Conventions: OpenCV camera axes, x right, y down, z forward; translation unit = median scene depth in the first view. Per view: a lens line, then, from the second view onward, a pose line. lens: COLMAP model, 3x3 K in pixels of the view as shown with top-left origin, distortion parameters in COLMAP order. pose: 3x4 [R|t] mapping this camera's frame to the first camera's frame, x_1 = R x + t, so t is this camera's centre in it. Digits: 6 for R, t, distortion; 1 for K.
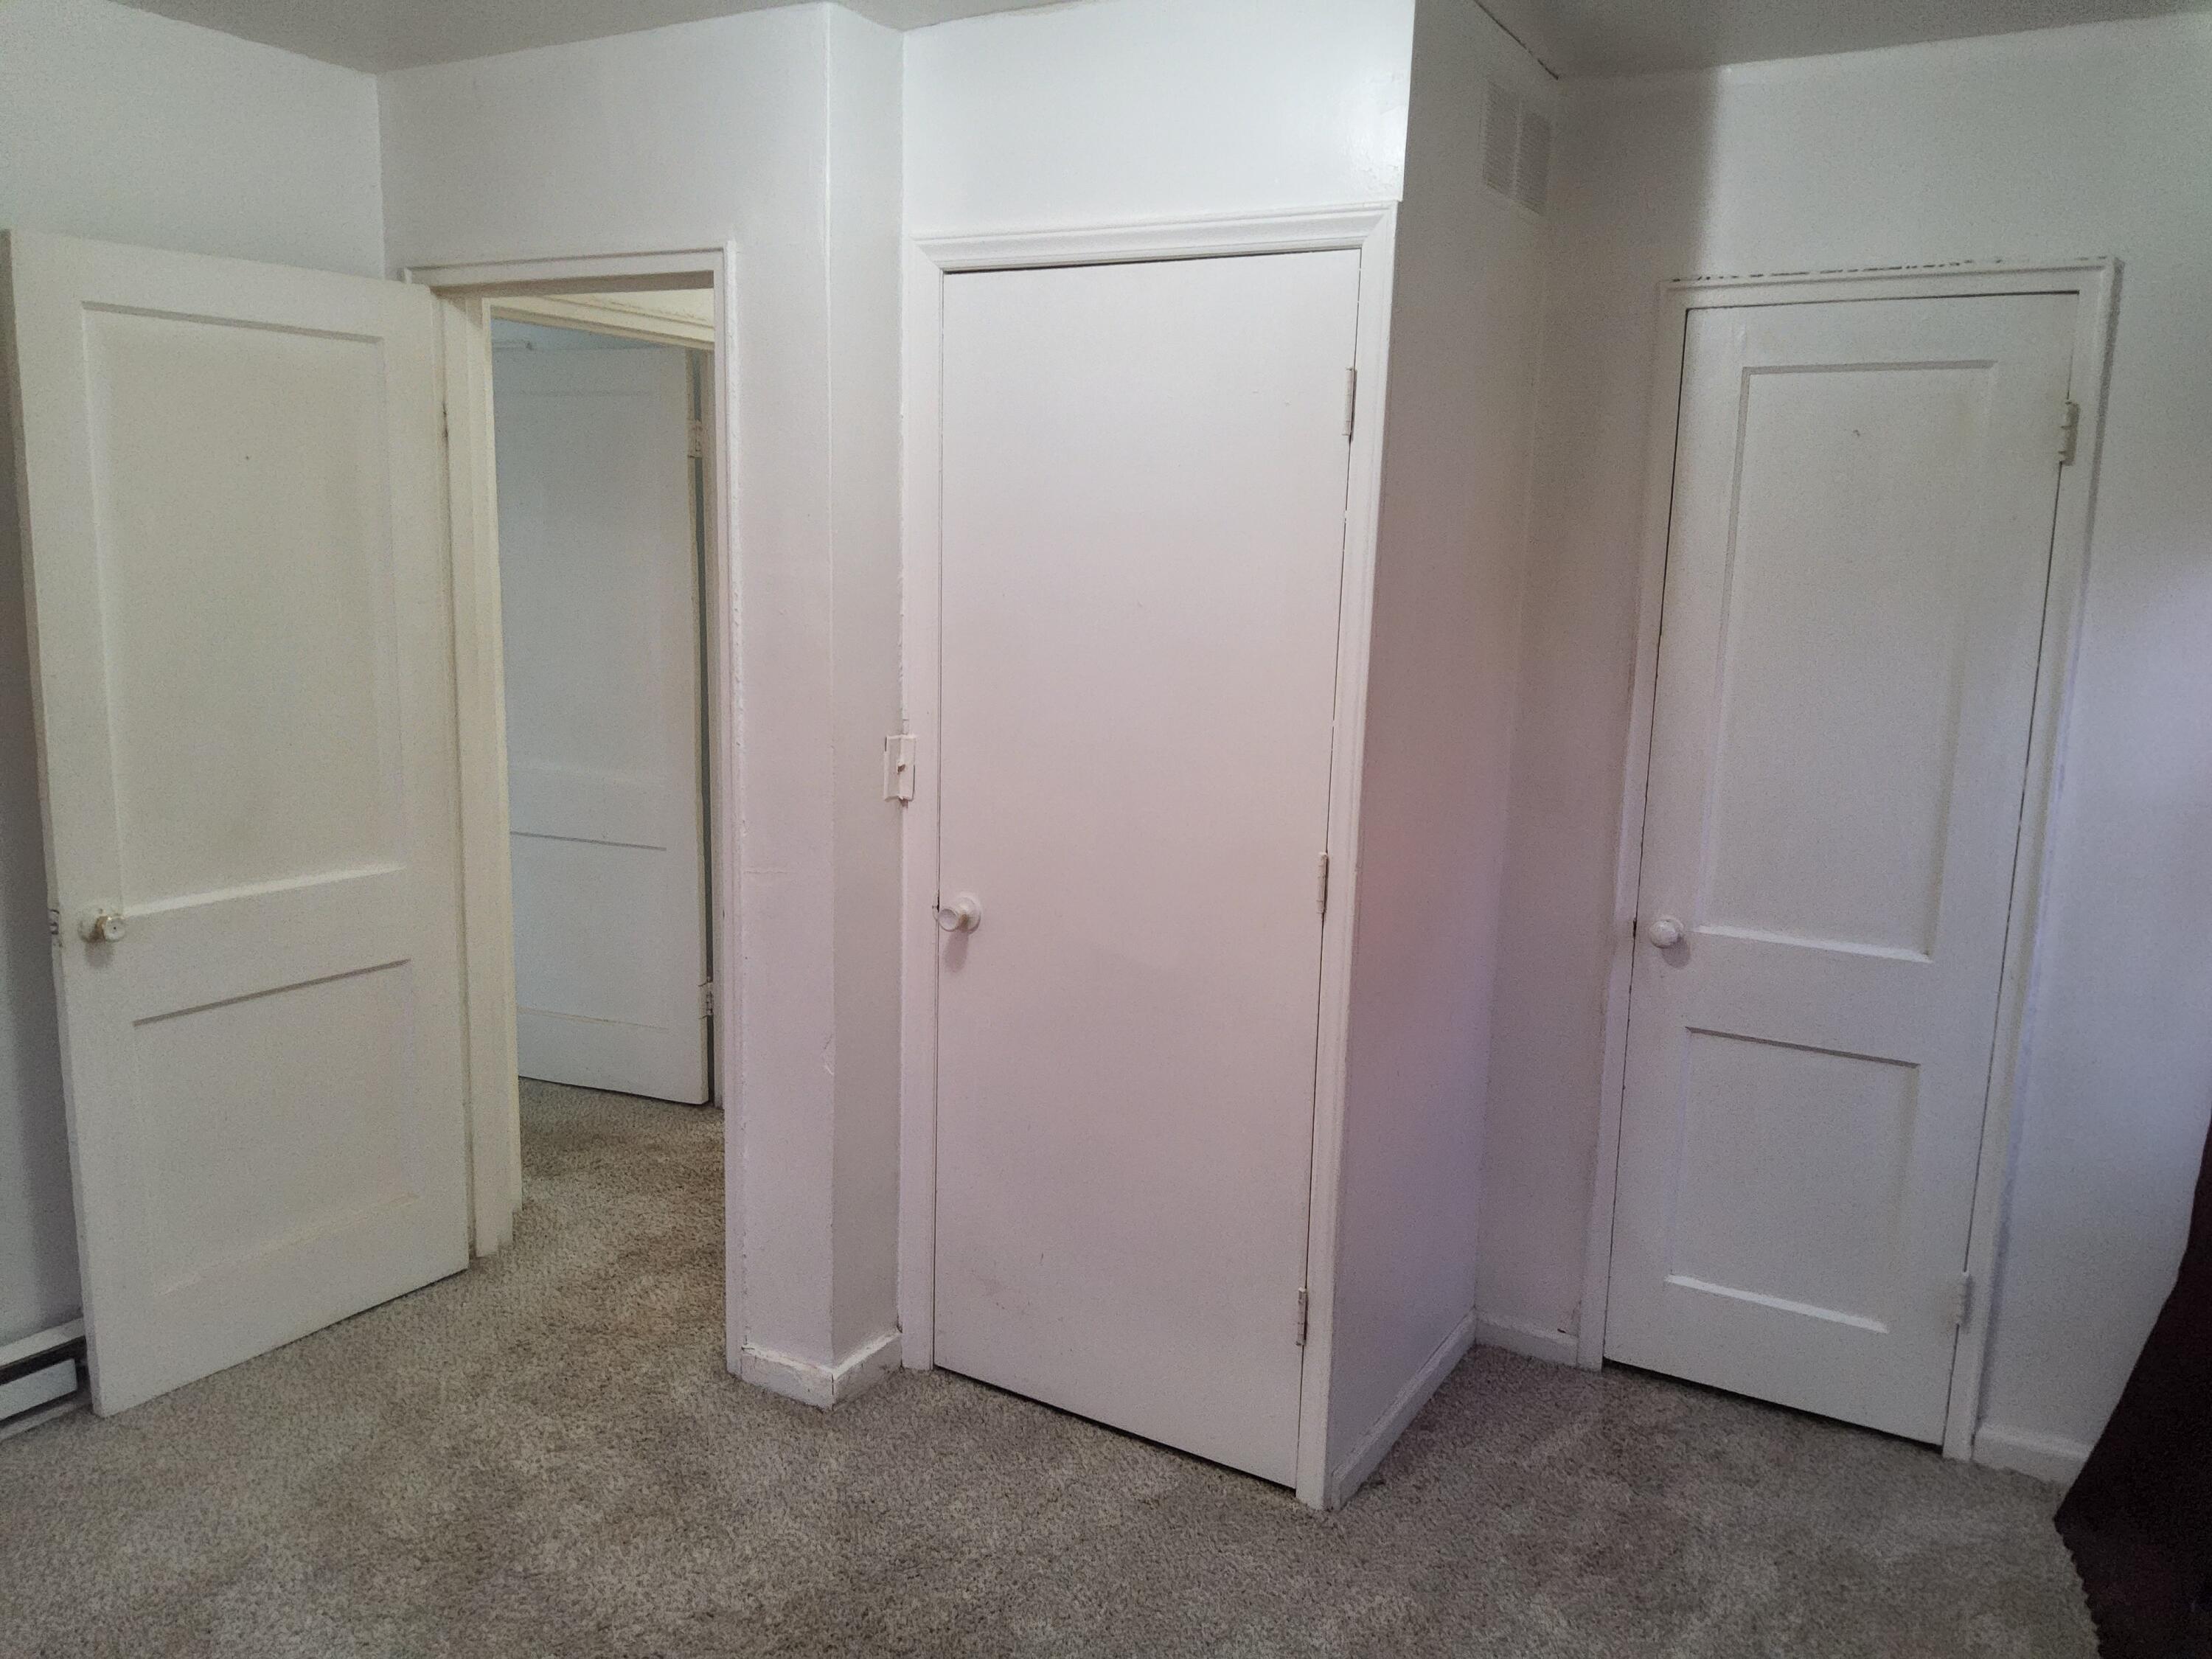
lens RADIAL K [[1679.5, 0, 1103.7], [0, 1679.5, 812.3], [0, 0, 1]] dist [0.031443, -0.004055]
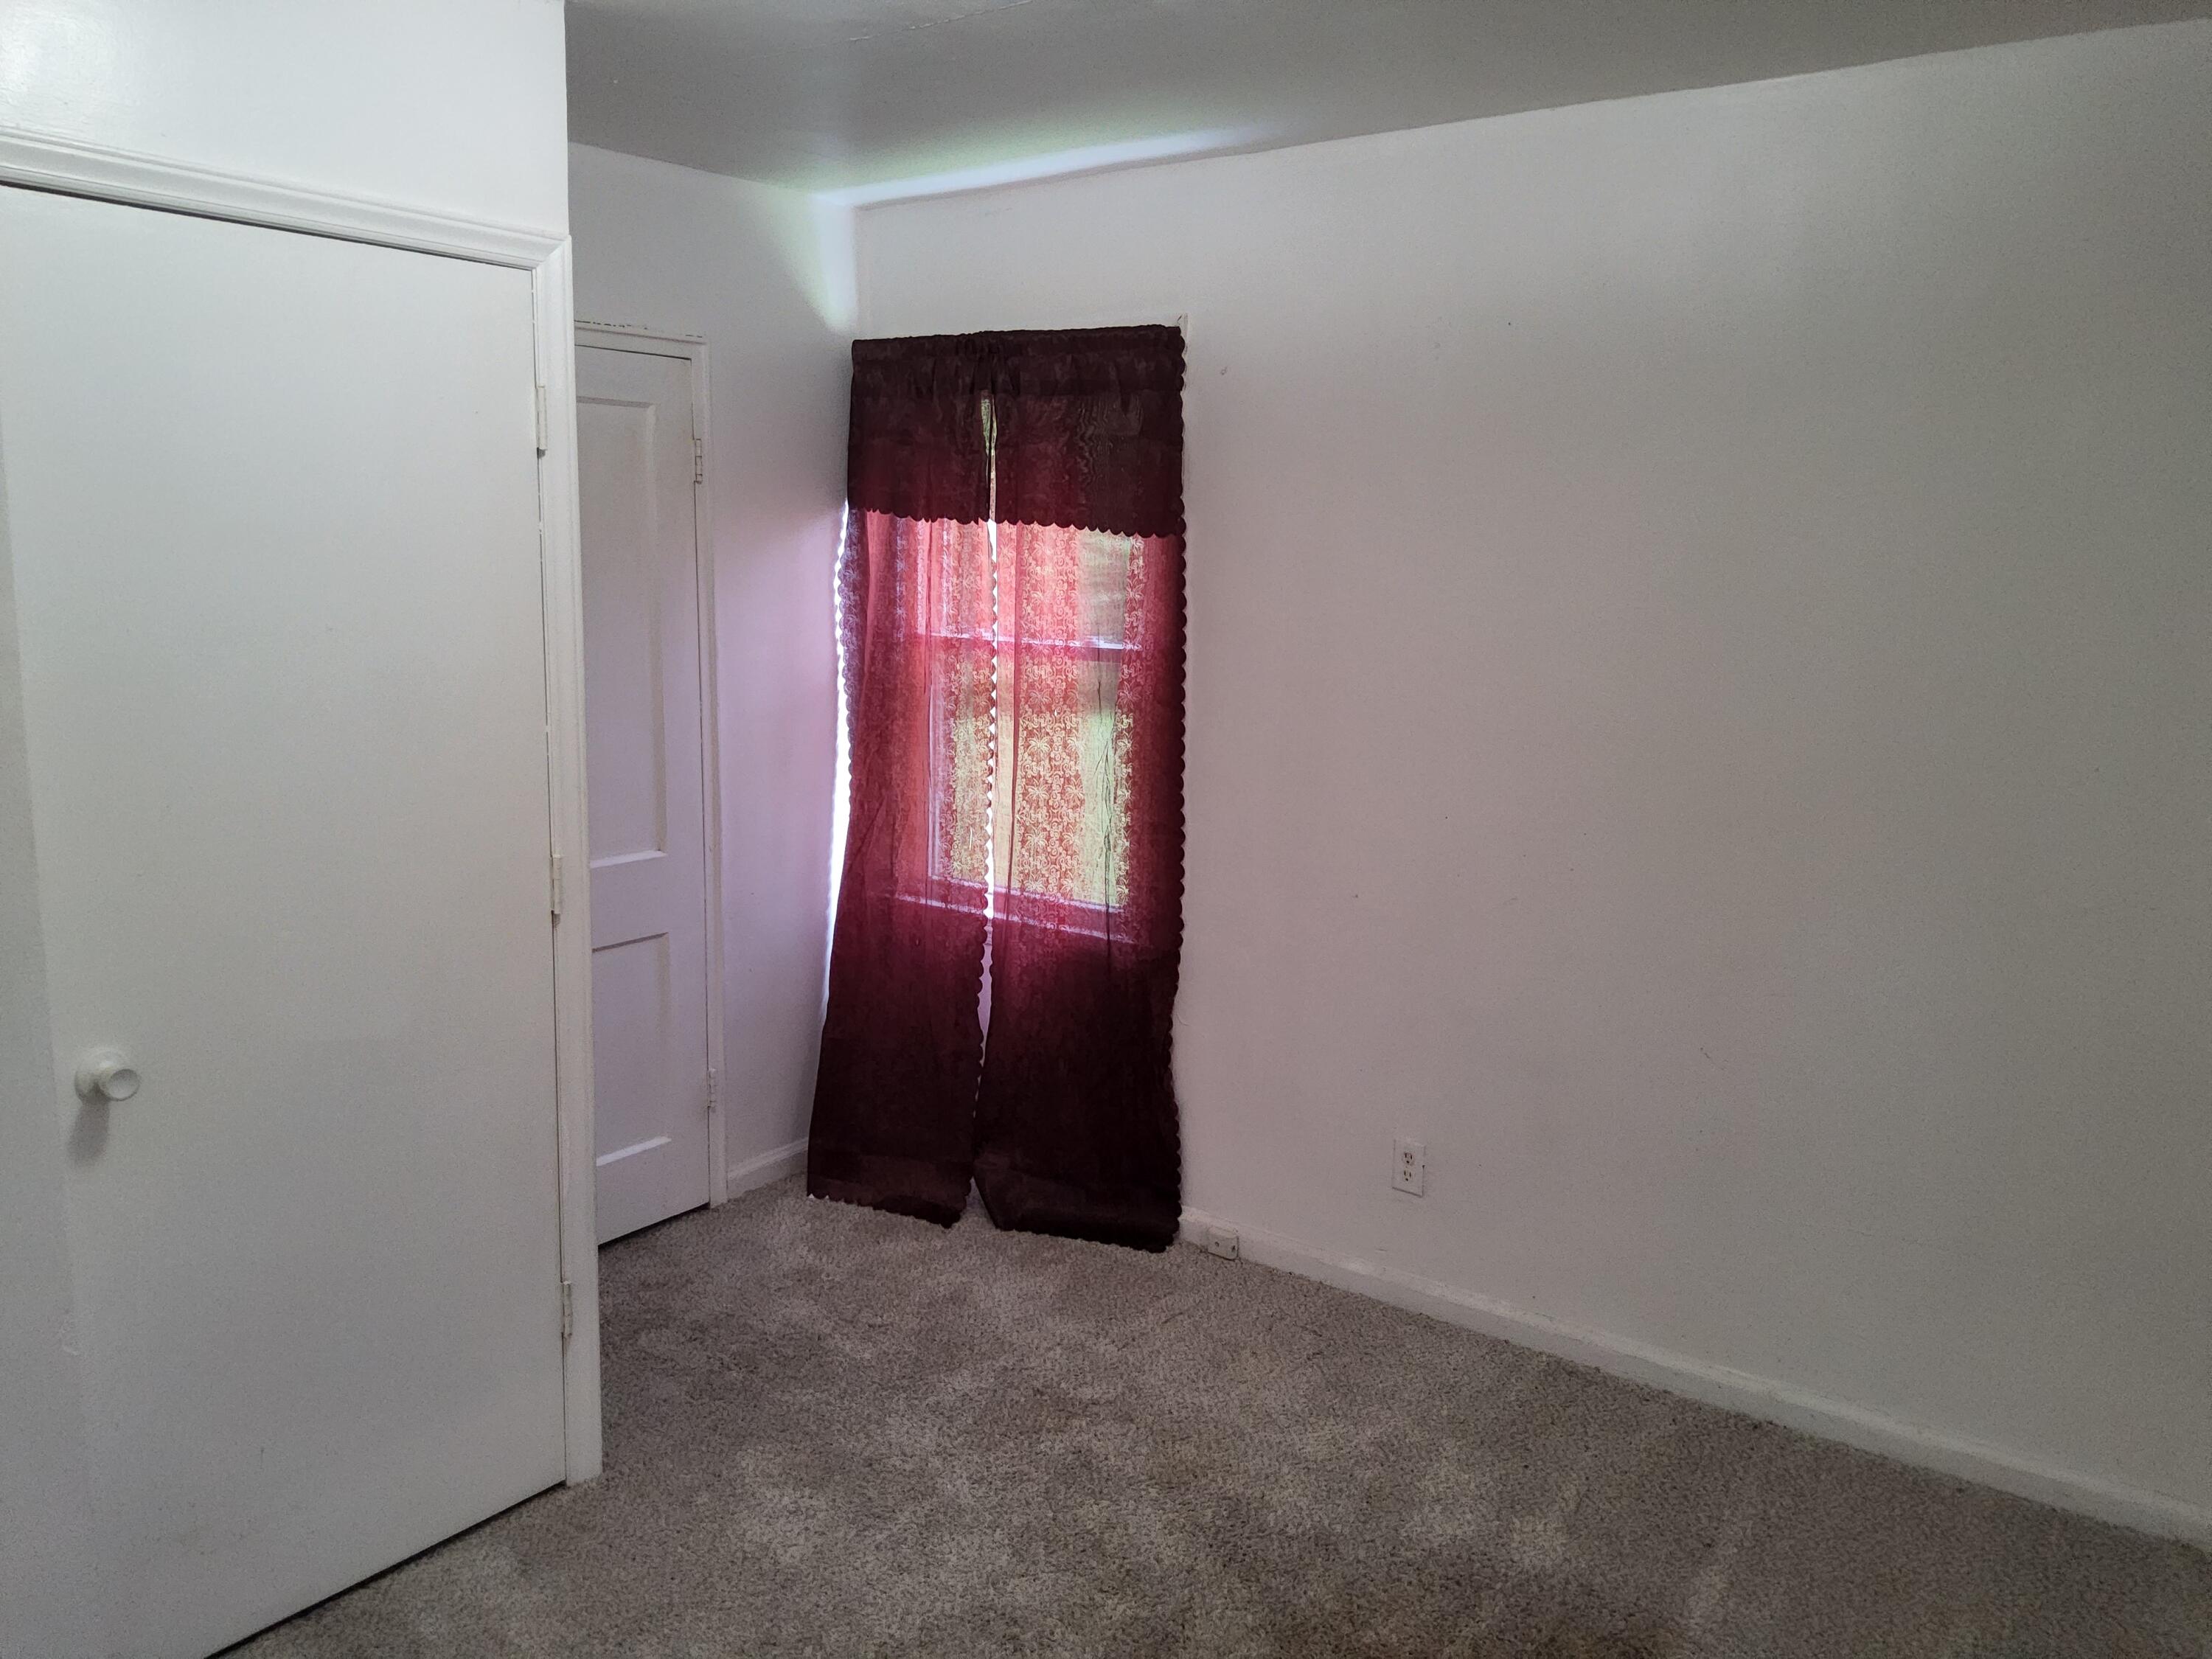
lens RADIAL K [[1679.5, 0, 1106.1], [0, 1679.5, 822.9], [0, 0, 1]] dist [0.031443, -0.004055]
pose [[0.118647, -0.190201, 0.974549, -0.766673], [0.151956, 0.973399, 0.171477, -0.111717], [-0.981240, 0.127744, 0.144394, 0.476132]]
